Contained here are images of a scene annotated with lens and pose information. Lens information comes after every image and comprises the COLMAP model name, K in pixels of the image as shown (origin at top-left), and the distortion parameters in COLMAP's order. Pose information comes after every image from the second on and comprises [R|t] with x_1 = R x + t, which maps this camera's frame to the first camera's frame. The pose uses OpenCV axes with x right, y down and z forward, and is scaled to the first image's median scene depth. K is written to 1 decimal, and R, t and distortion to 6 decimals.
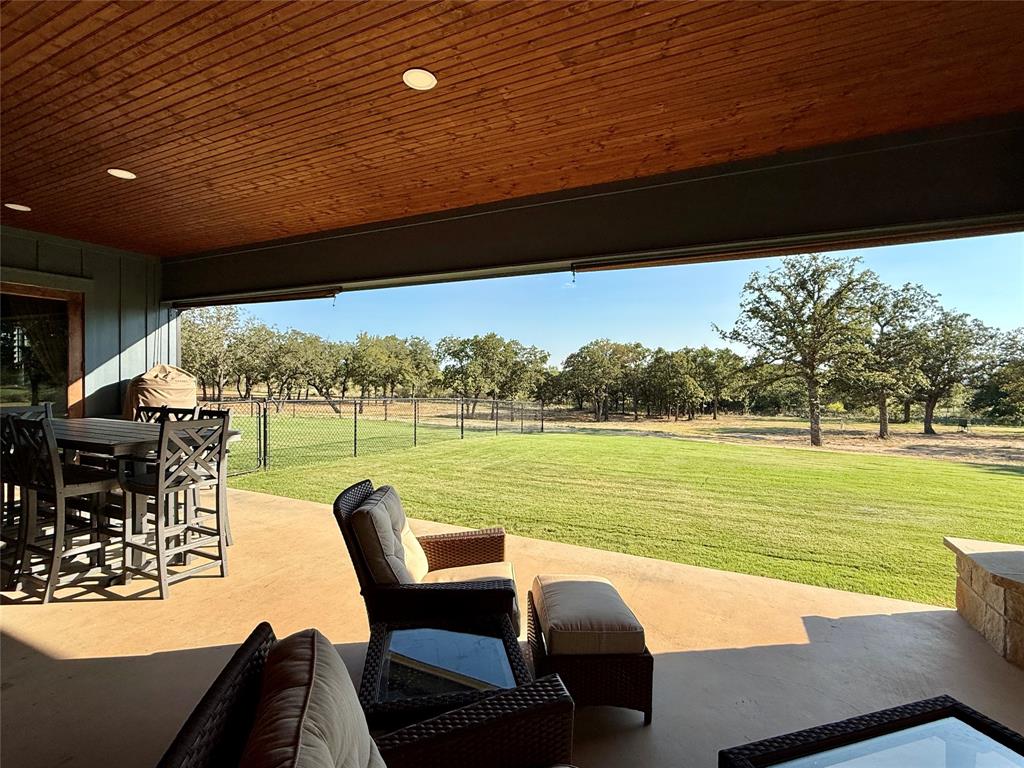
lens RADIAL K [[481.5, 0, 517.7], [0, 481.5, 383.4], [0, 0, 1]] dist [-0.005711, 0.000947]
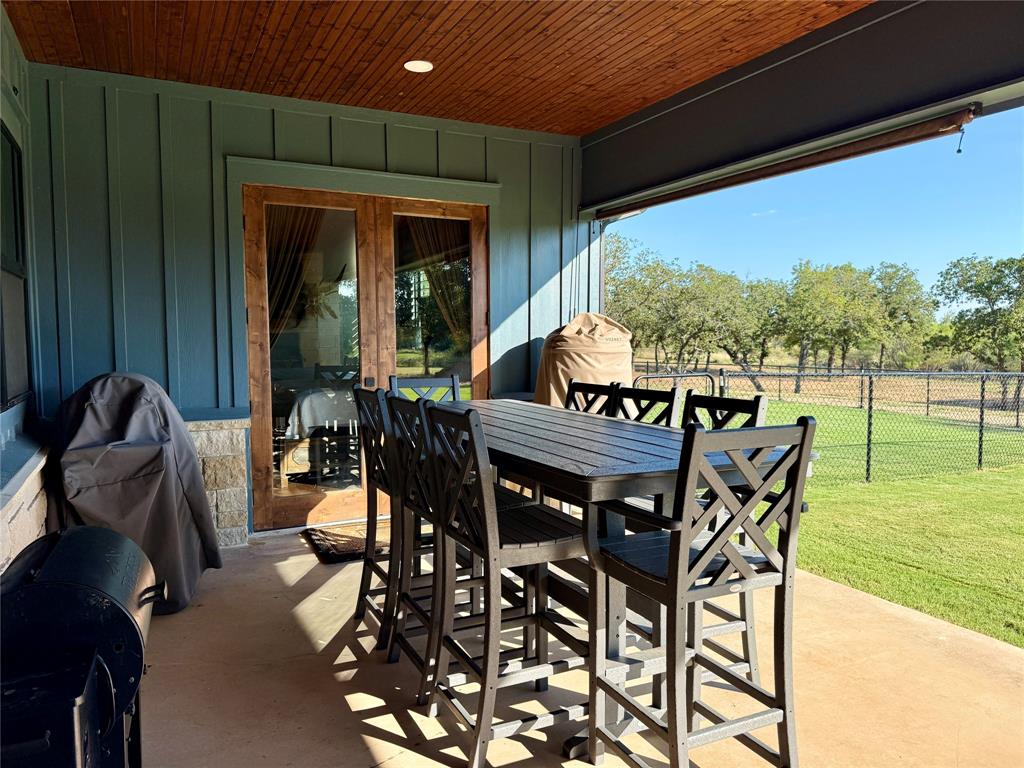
lens RADIAL K [[730.8, 0, 511.9], [0, 730.8, 382.6], [0, 0, 1]] dist [0.063724, -0.005762]
pose [[0.784486, 0.028031, -0.619512, -0.225227], [0.003500, 0.998762, 0.049622, 0.003179], [0.620136, -0.041096, 0.783417, 0.200287]]
